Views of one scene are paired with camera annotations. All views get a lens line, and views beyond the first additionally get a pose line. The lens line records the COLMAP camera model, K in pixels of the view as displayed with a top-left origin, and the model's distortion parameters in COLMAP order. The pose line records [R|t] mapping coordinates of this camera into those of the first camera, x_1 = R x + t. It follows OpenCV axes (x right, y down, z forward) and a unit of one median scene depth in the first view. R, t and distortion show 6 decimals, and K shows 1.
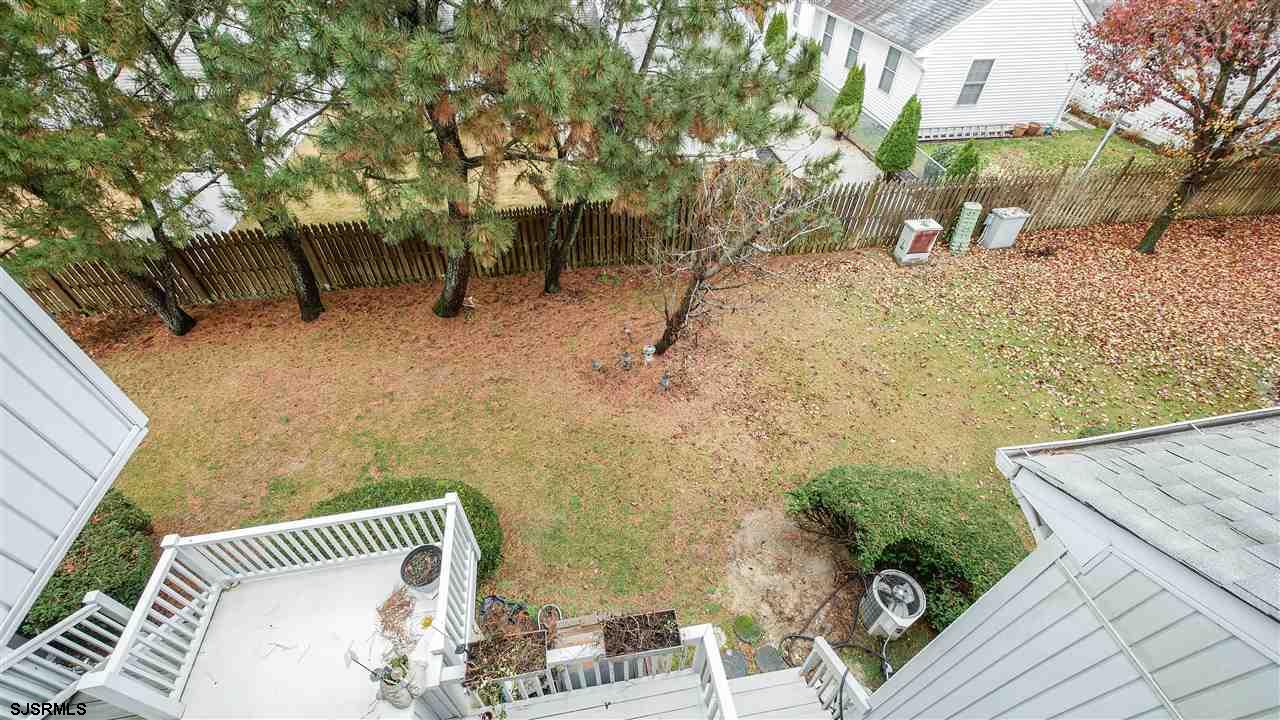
lens RADIAL K [[527.3, 0, 634.0], [0, 527.3, 356.4], [0, 0, 1]] dist [-0.001893, -0.000095]
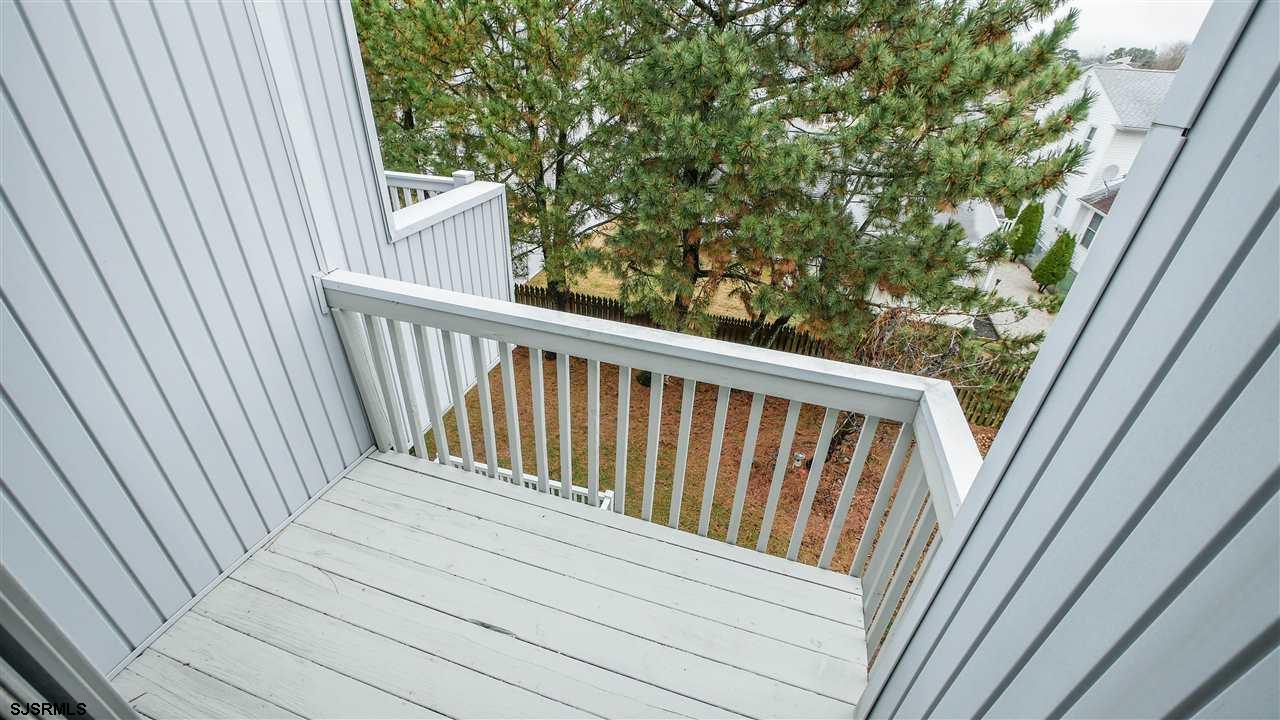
lens RADIAL K [[527.3, 0, 634.0], [0, 527.3, 356.4], [0, 0, 1]] dist [-0.001893, -0.000095]
pose [[0.894874, 0.253402, -0.367408, 0.087598], [-0.328569, 0.931162, -0.158053, 0.101880], [0.302065, 0.262156, 0.916532, -0.233090]]
